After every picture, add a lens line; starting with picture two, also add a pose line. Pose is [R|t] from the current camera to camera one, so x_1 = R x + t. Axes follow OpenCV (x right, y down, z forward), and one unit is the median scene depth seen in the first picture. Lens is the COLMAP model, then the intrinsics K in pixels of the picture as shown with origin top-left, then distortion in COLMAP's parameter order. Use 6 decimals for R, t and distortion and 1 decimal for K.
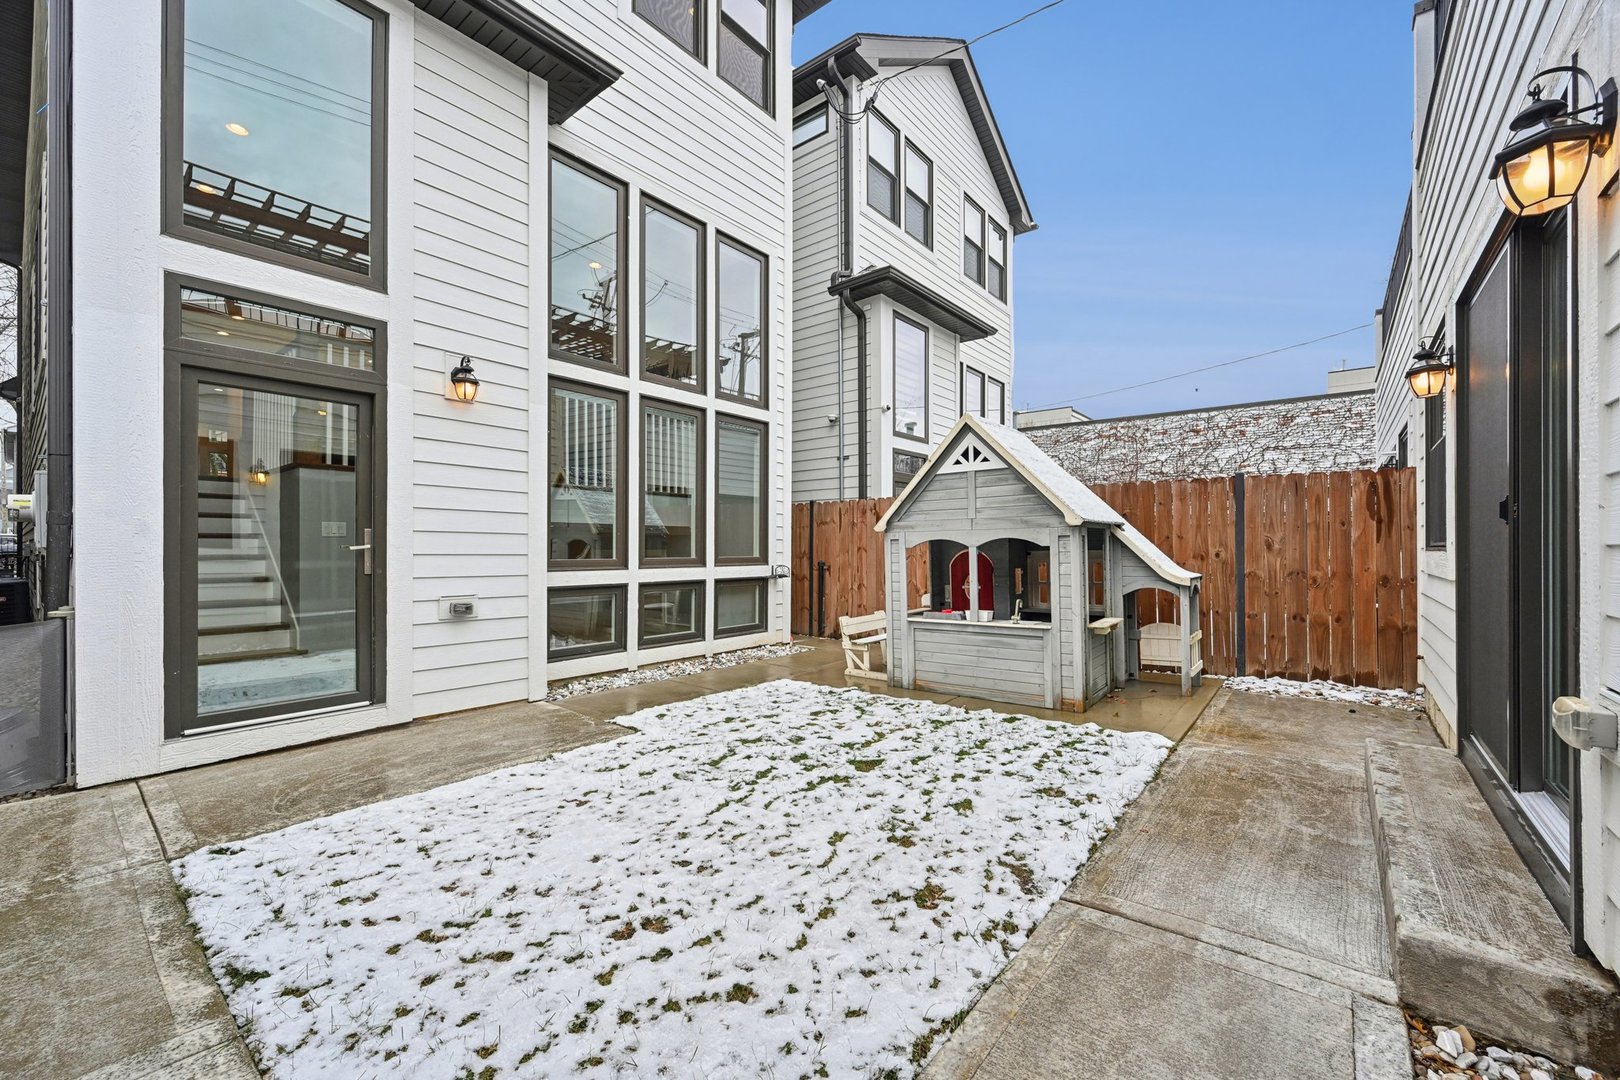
lens RADIAL K [[648.9, 0, 812.8], [0, 648.9, 546.5], [0, 0, 1]] dist [-0.000127, -0.000028]
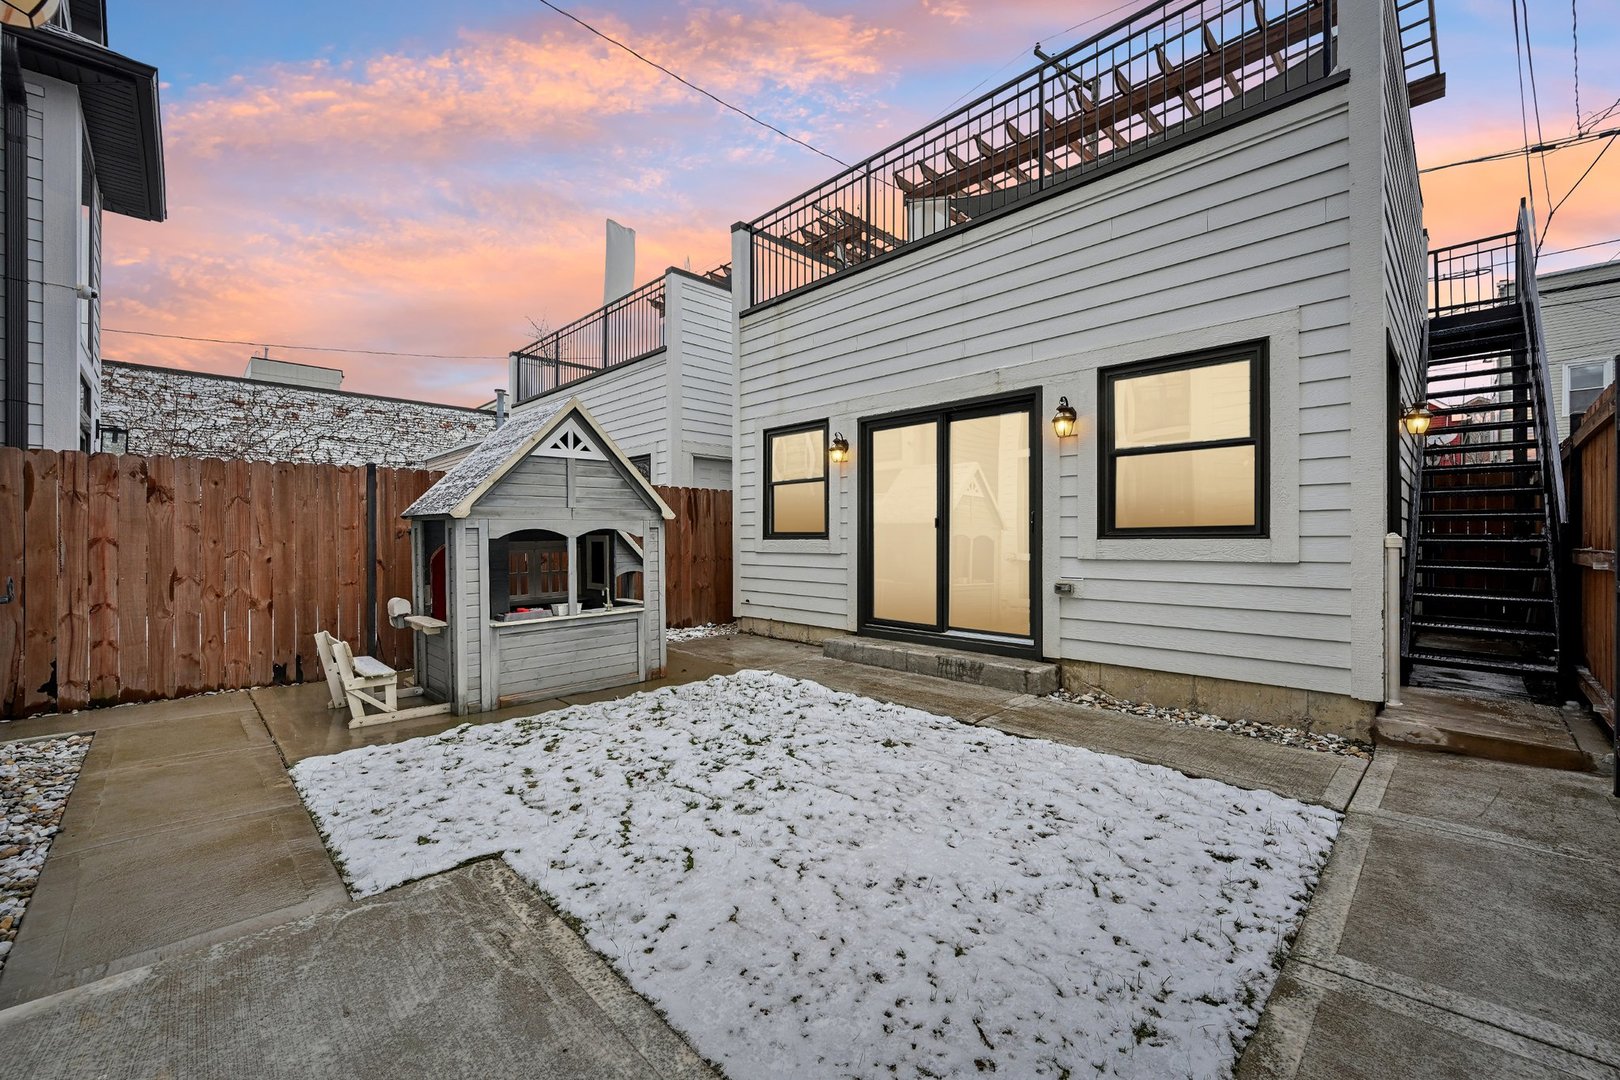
lens RADIAL K [[648.9, 0, 812.8], [0, 648.9, 546.5], [0, 0, 1]] dist [-0.000127, -0.000028]
pose [[0.116437, -0.014697, 0.993089, -0.623797], [0.000394, 0.999891, 0.014751, -0.000152], [-0.993198, -0.001326, 0.116430, 0.502342]]
